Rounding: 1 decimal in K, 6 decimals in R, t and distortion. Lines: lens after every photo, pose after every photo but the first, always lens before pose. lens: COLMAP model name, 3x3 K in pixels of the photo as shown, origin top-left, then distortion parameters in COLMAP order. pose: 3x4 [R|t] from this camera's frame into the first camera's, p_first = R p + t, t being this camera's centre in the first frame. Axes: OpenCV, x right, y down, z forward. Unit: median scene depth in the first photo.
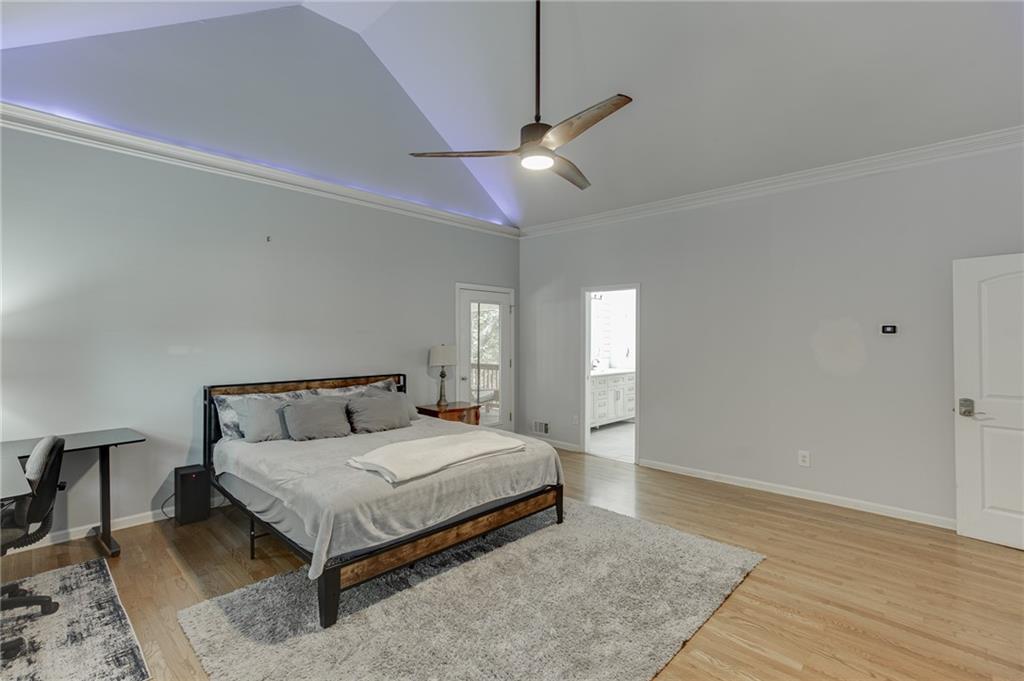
lens RADIAL K [[476.7, 0, 511.8], [0, 476.7, 337.8], [0, 0, 1]] dist [-0.010249, 0.005721]
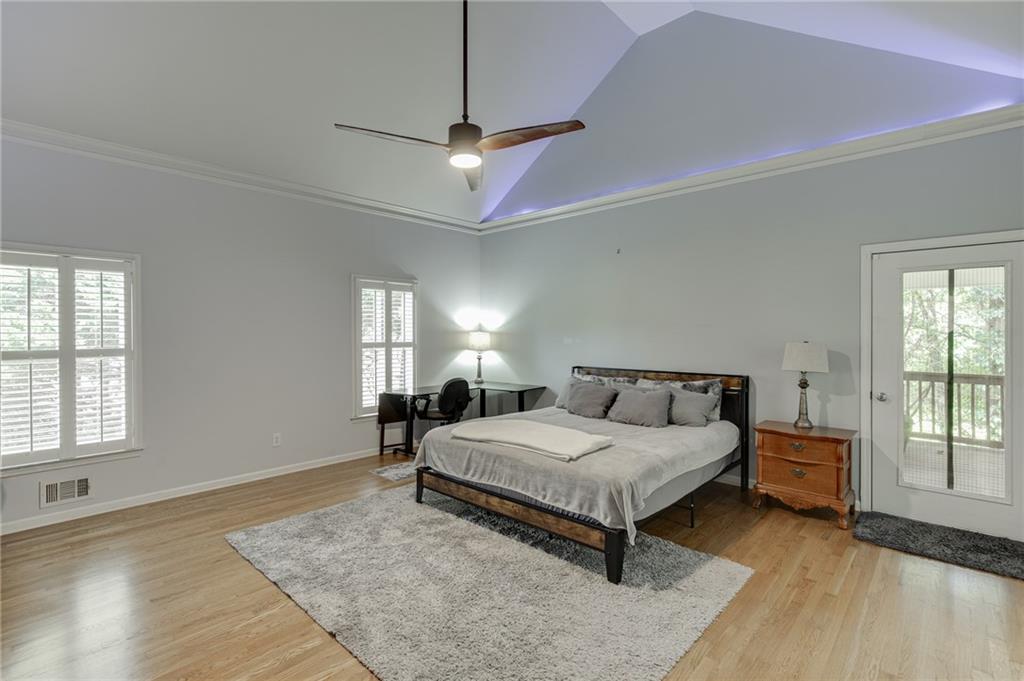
lens RADIAL K [[476.7, 0, 509.3], [0, 476.7, 335.8], [0, 0, 1]] dist [-0.010249, 0.005721]
pose [[0.008563, 0.006897, -0.999940, 0.897113], [0.000690, 0.999976, 0.006903, 0.000578], [0.999963, -0.000749, 0.008558, 0.893863]]
